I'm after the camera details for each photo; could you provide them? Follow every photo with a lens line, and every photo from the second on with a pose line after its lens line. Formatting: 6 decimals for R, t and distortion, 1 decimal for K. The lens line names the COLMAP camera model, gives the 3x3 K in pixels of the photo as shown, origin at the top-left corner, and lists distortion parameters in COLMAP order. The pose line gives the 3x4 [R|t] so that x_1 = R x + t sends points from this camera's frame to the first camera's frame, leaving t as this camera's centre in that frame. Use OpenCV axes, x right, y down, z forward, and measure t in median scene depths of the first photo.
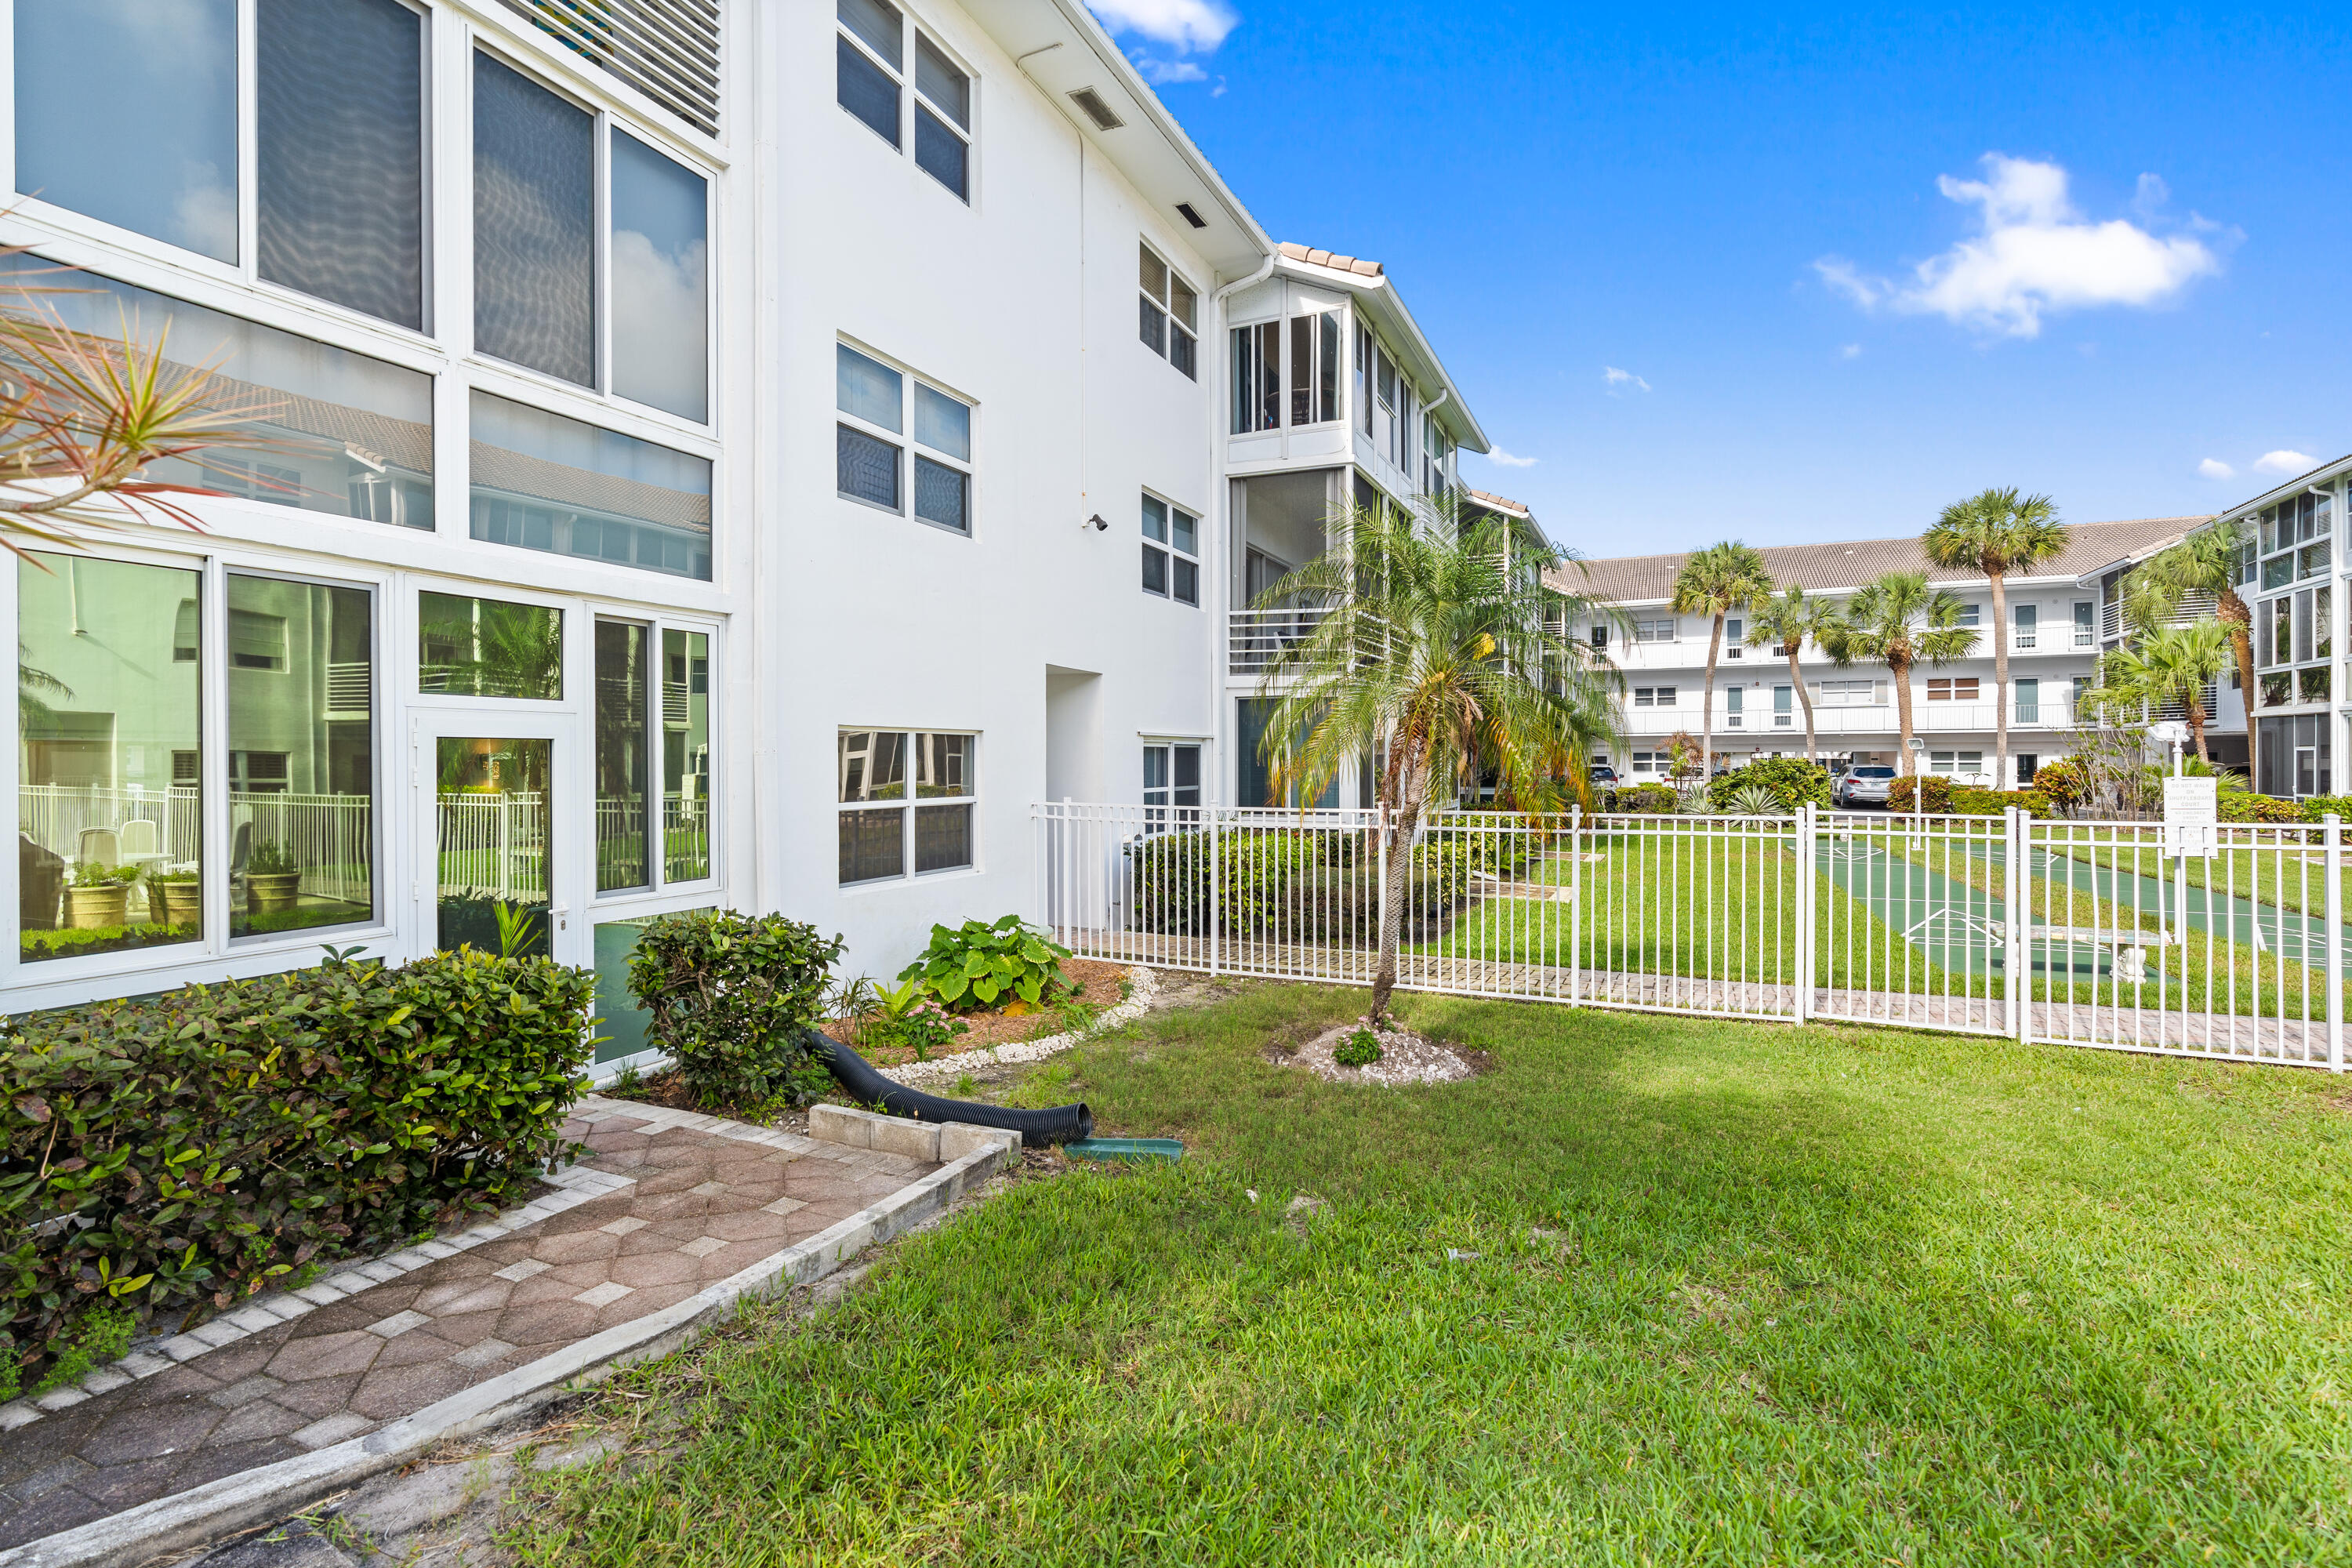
lens RADIAL K [[1092.5, 0, 1173.1], [0, 1092.5, 766.6], [0, 0, 1]] dist [-0.002119, -0.000311]
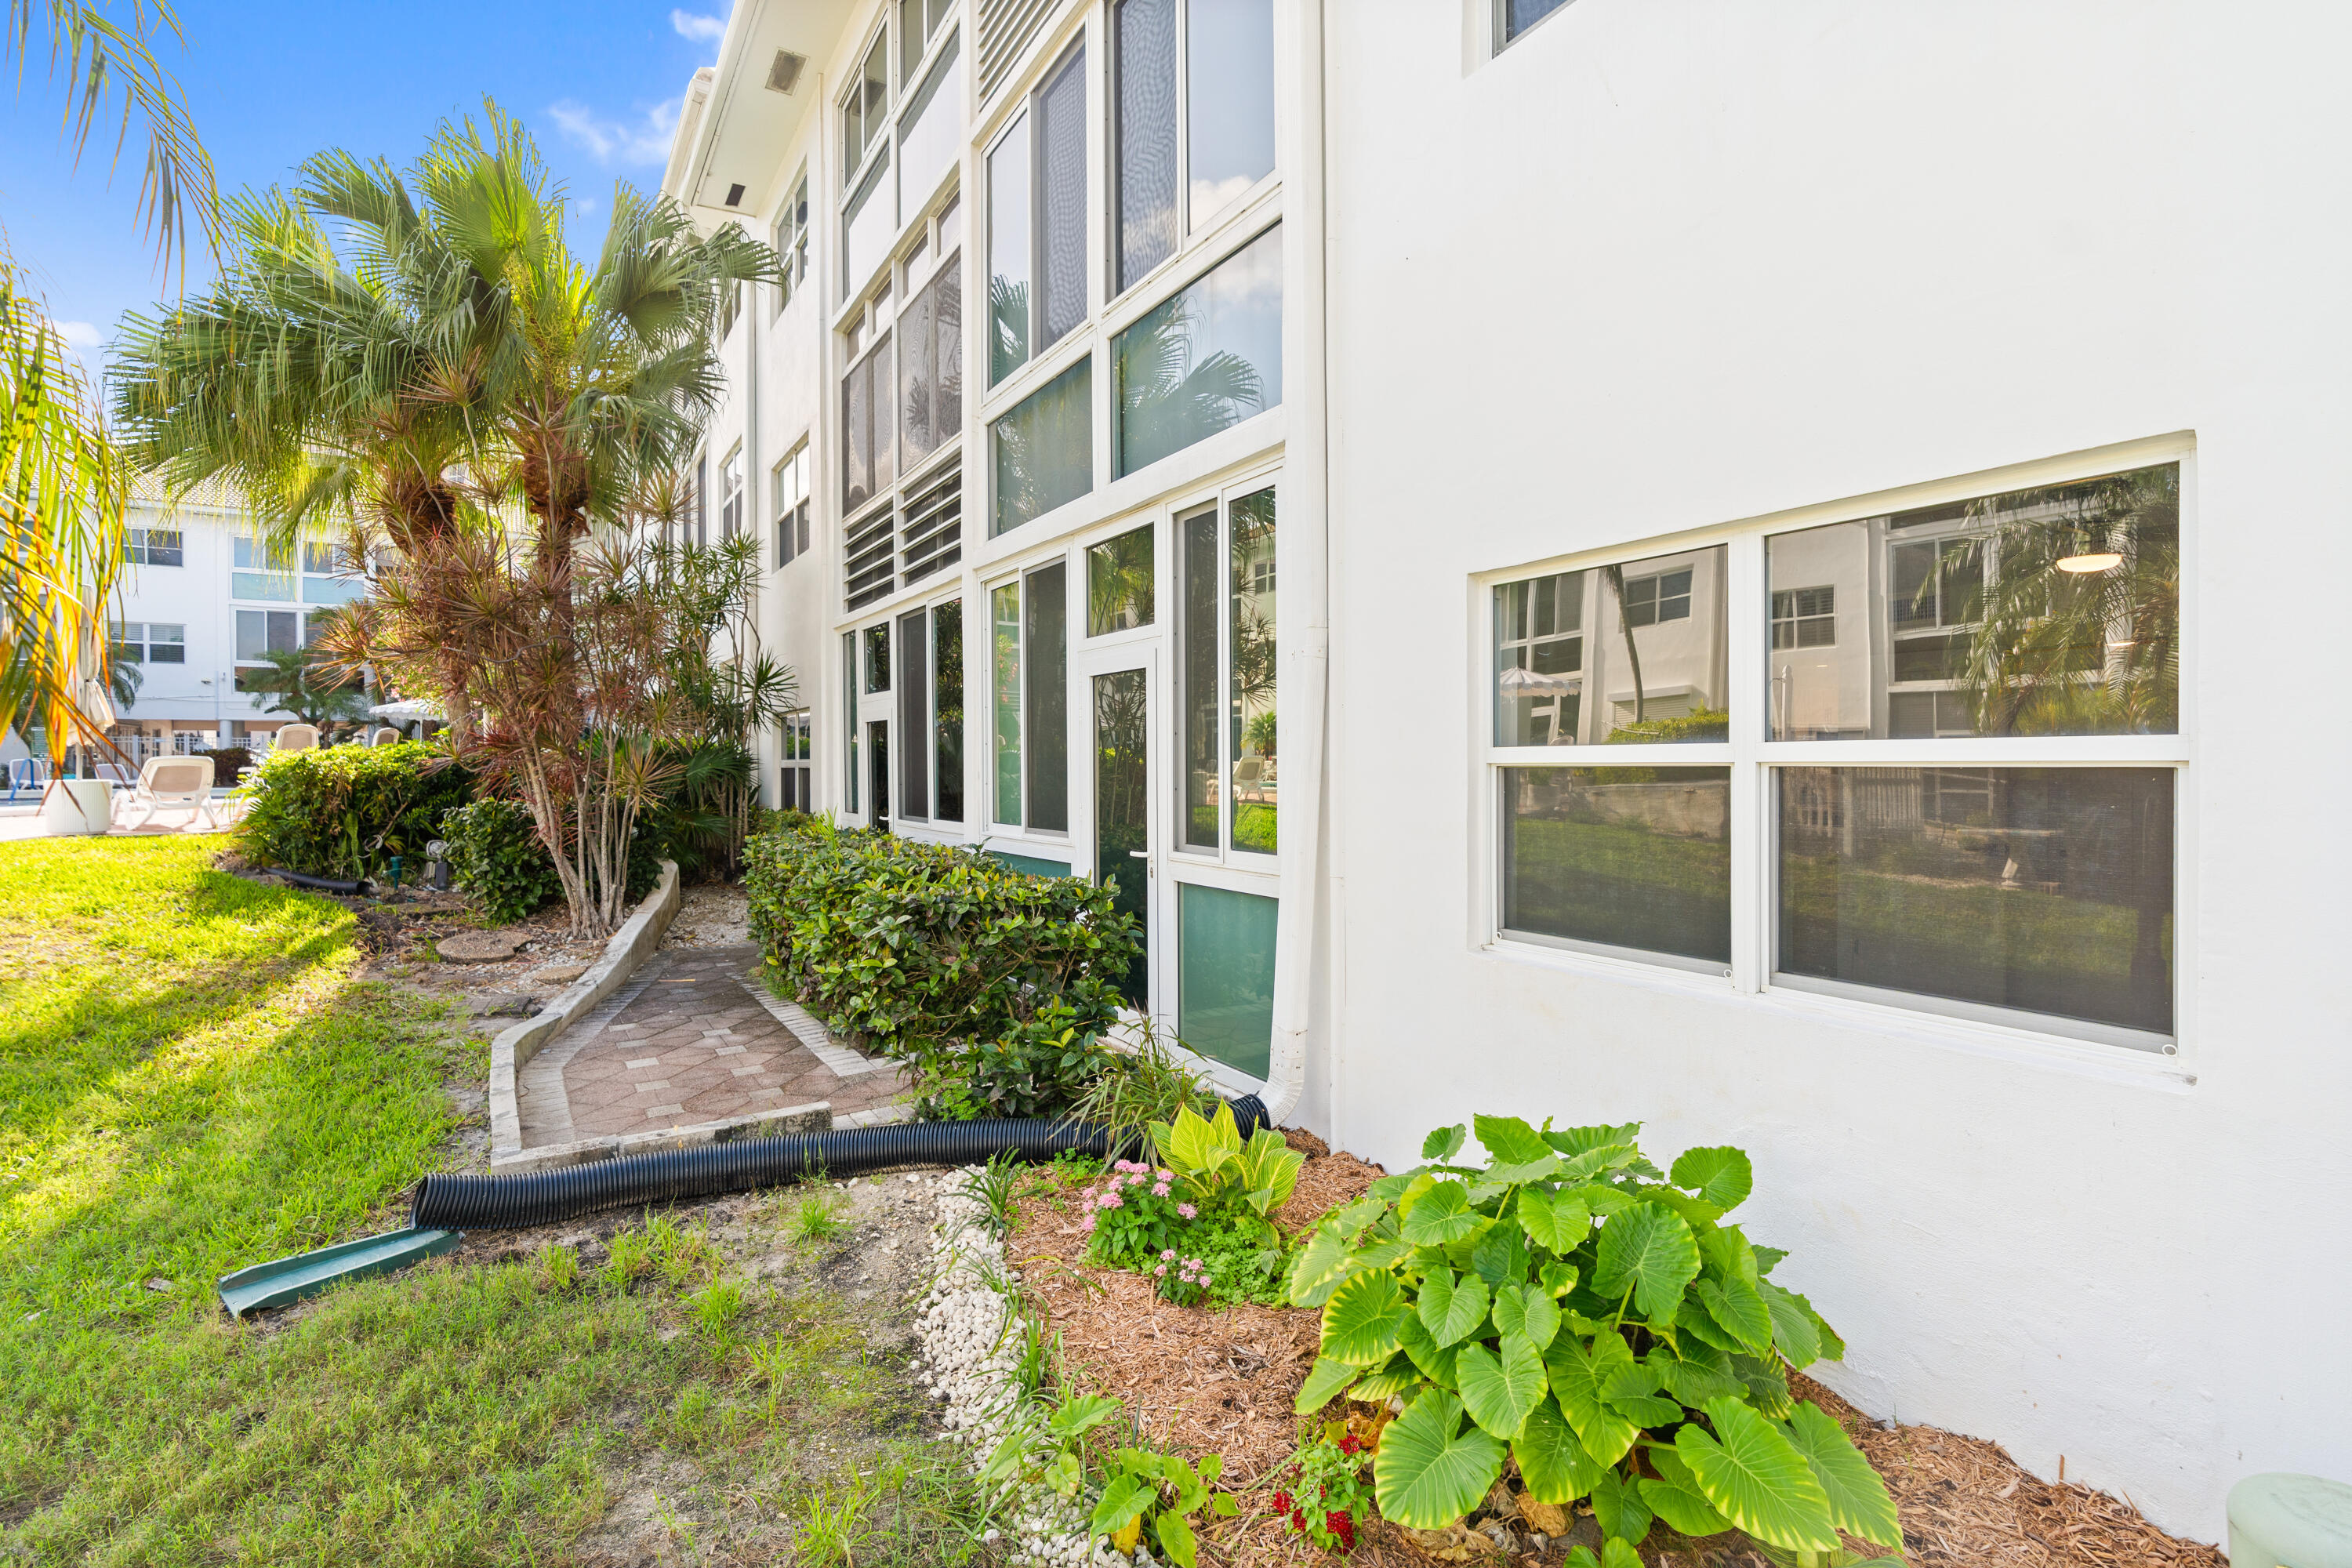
lens RADIAL K [[1092.5, 0, 1167.6], [0, 1092.5, 785.7], [0, 0, 1]] dist [-0.002119, -0.000311]
pose [[-0.555582, 0.014872, -0.831329, 0.184898], [-0.005602, 0.999750, 0.021629, 0.053018], [0.831443, 0.016674, -0.555360, 1.524762]]
